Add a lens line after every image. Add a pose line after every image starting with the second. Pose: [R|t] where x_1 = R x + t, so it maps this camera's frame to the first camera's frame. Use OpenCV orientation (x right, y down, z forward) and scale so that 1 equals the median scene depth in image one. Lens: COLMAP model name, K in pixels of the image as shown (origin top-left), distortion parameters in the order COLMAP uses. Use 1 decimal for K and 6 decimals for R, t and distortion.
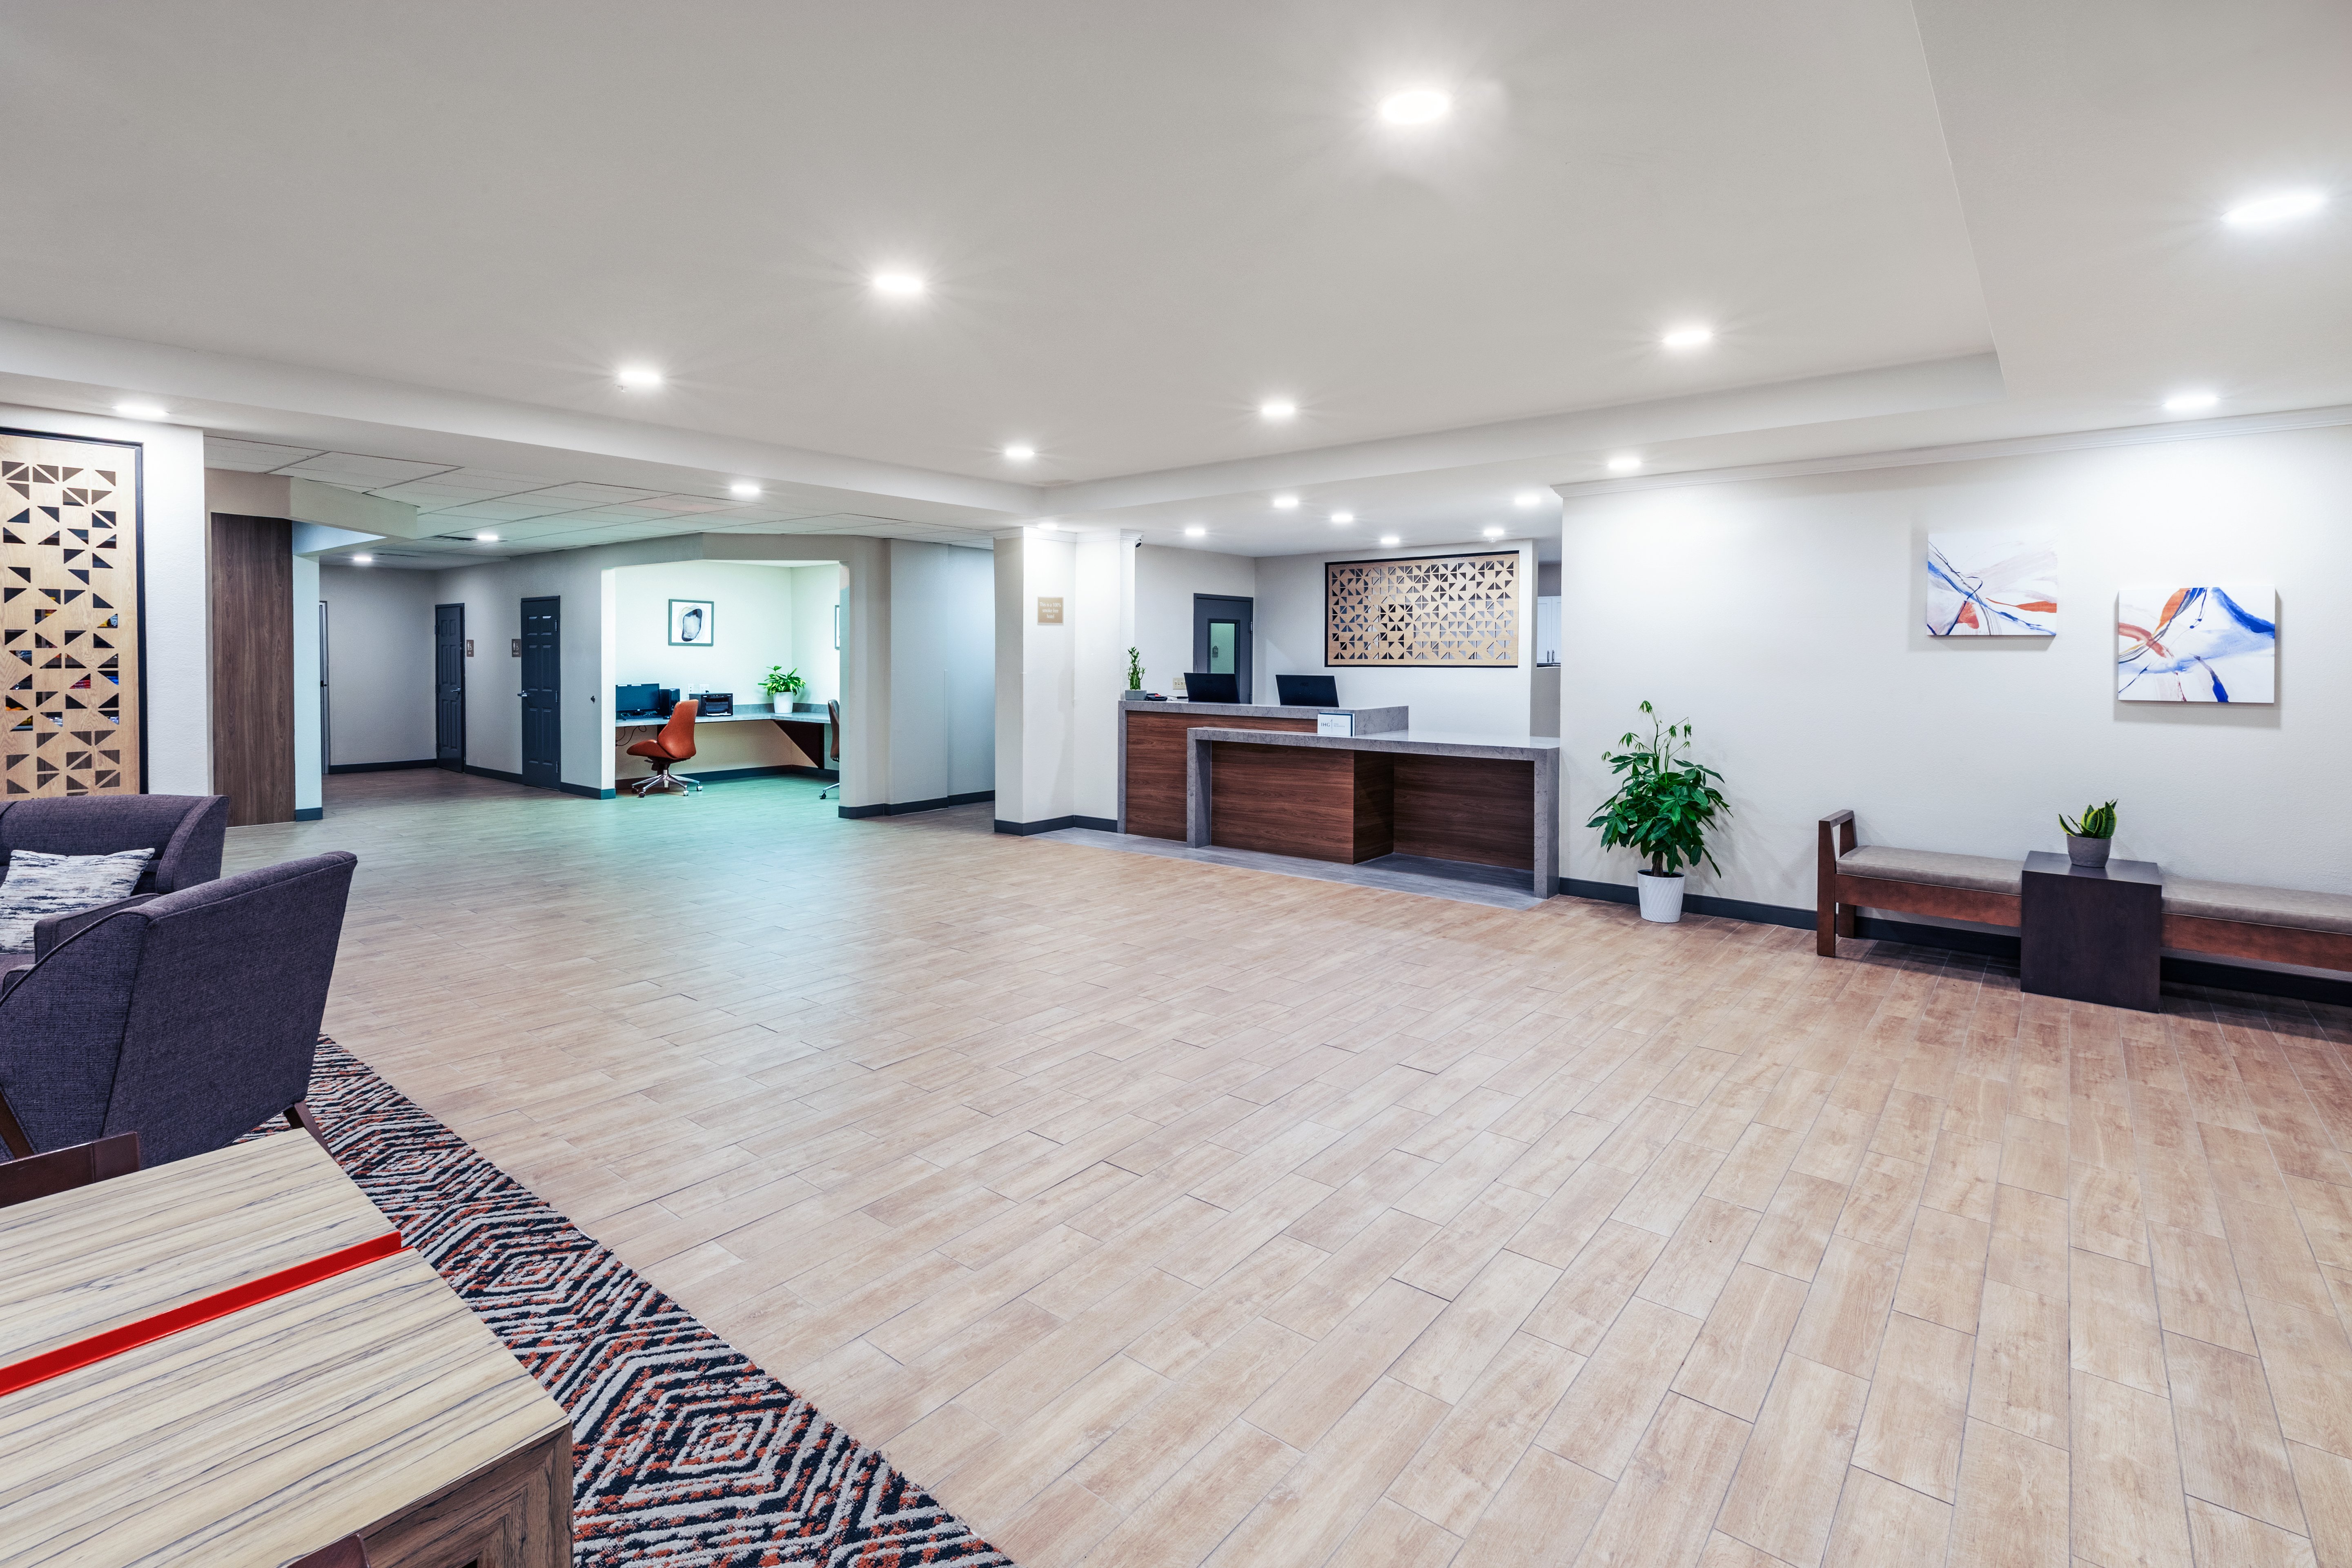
lens RADIAL K [[1097.8, 0, 1175.0], [0, 1097.8, 785.6], [0, 0, 1]] dist [-0.003796, -0.001718]
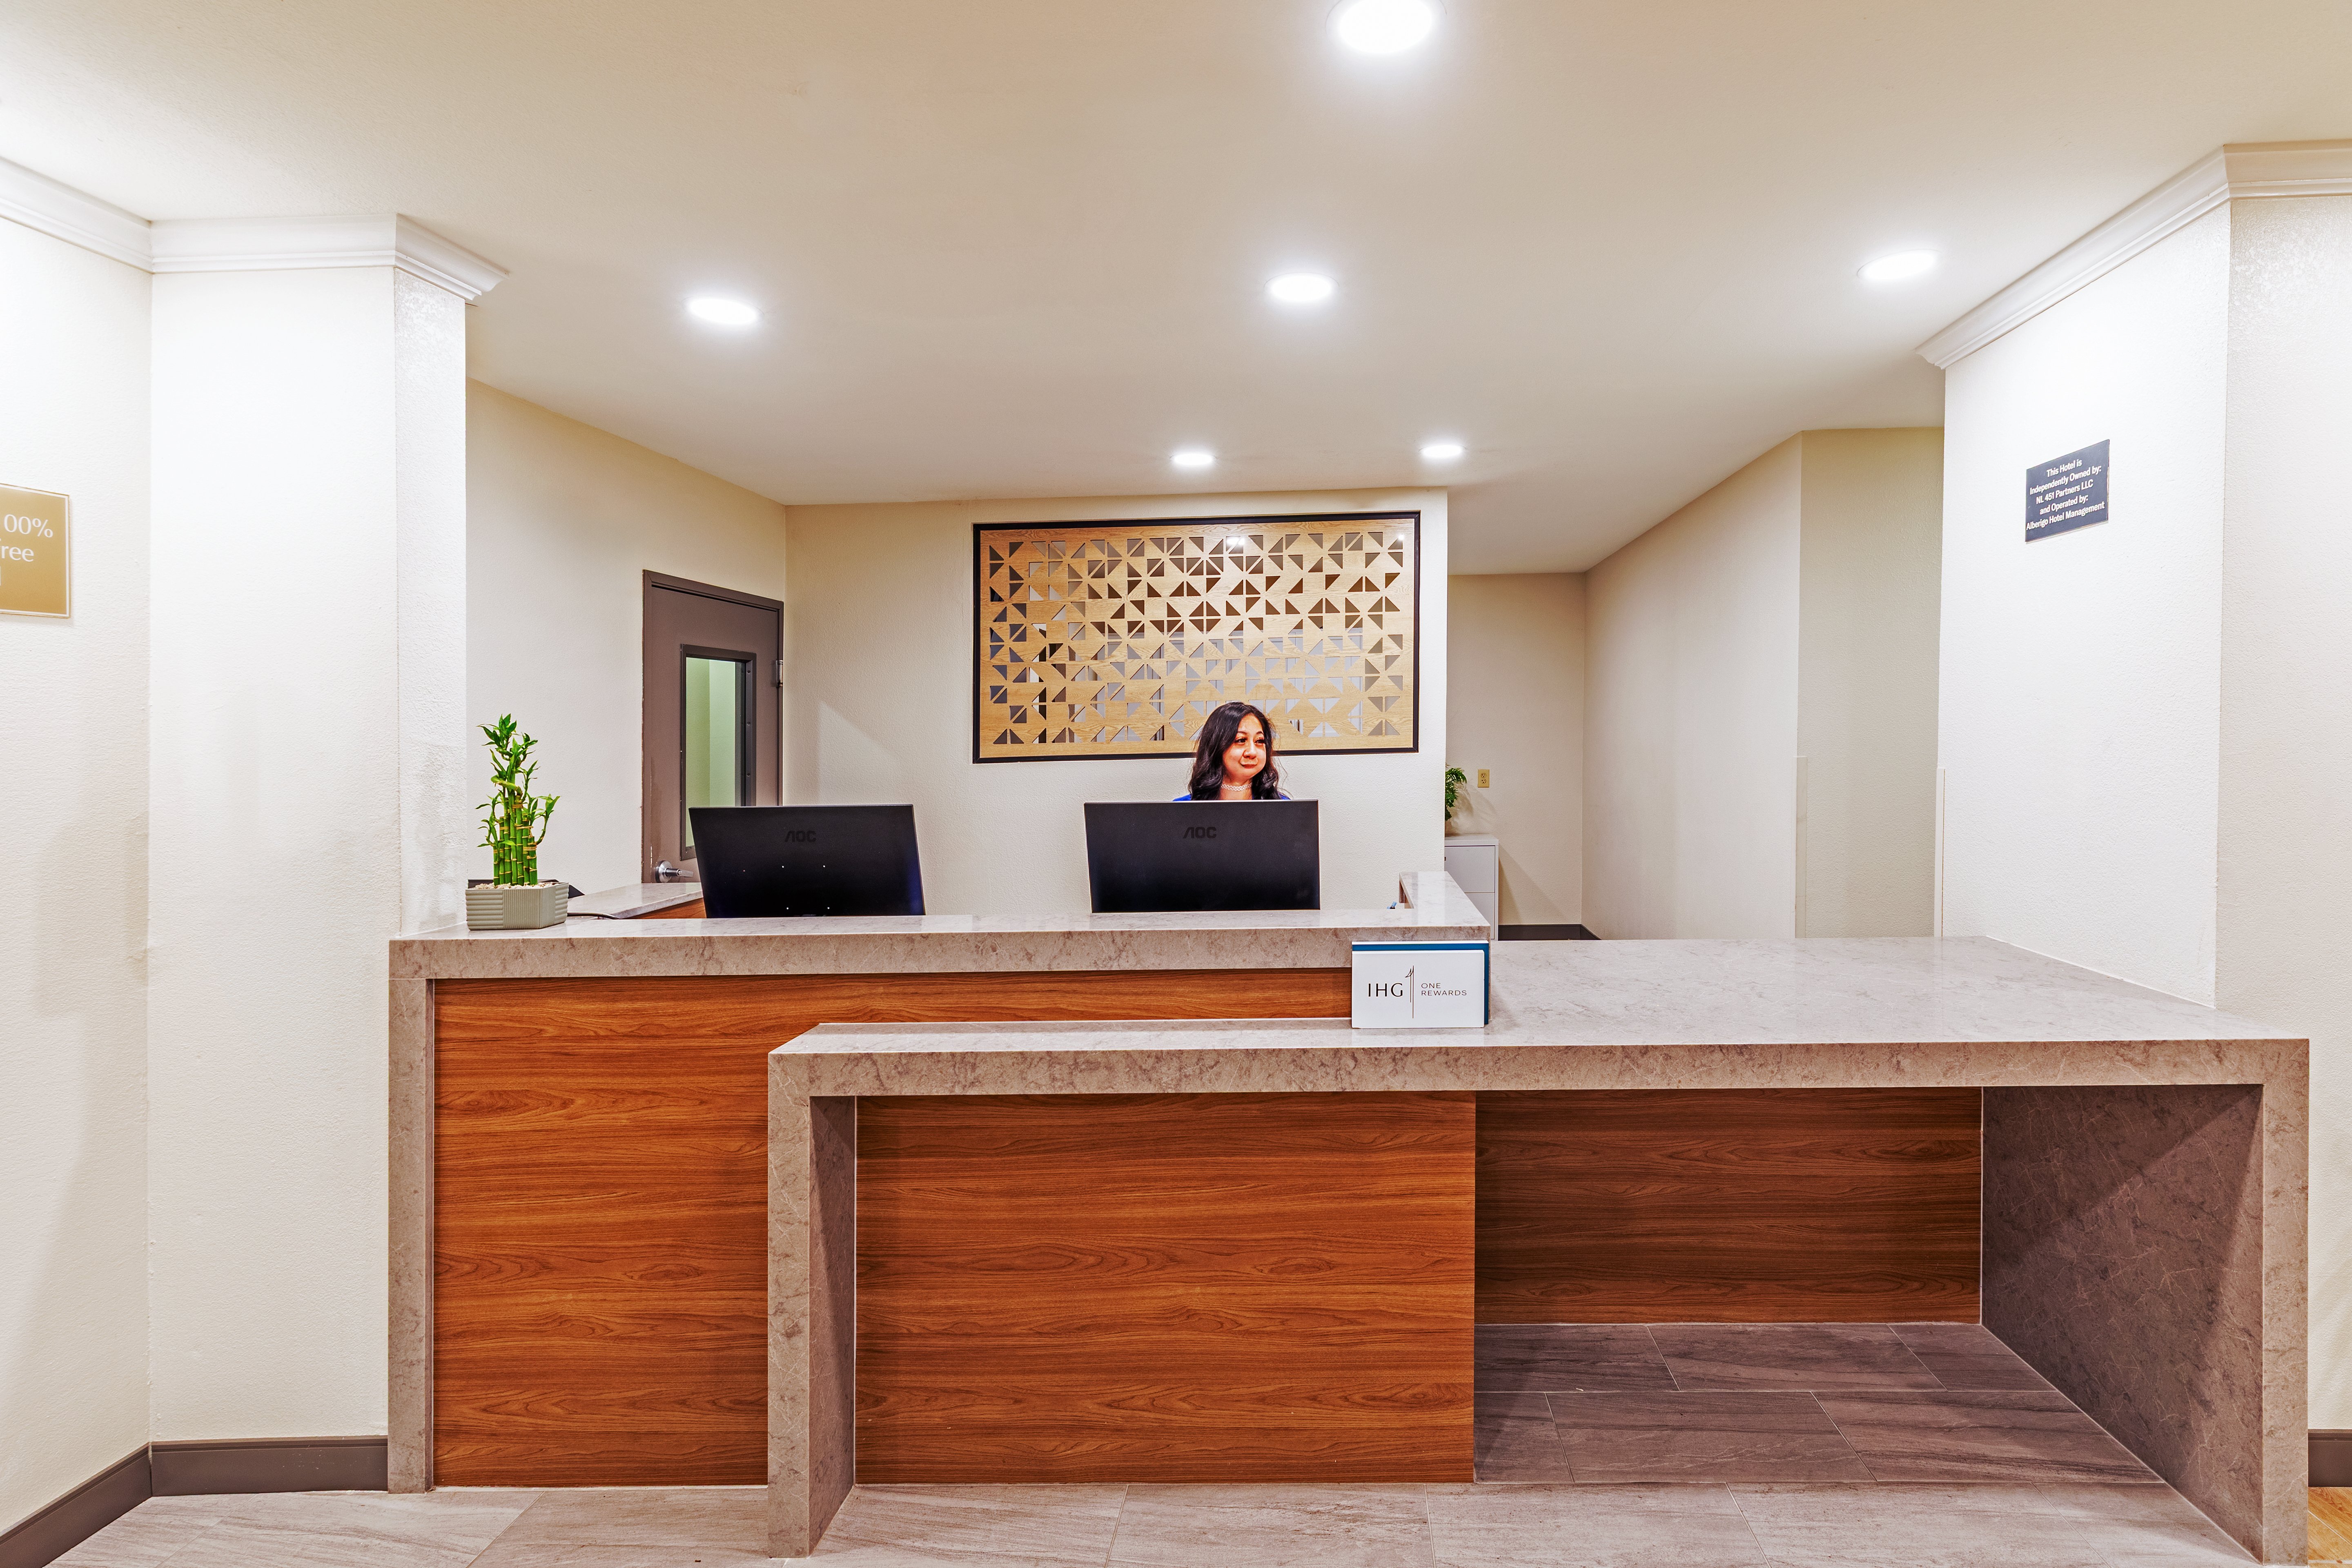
lens RADIAL K [[1097.8, 0, 1217.8], [0, 1097.8, 719.5], [0, 0, 1]] dist [-0.003796, -0.001718]
pose [[0.813341, -0.012941, 0.581643, -0.044165], [0.089582, 0.990616, -0.103227, -0.087269], [-0.574849, 0.136064, 0.806868, 0.720834]]
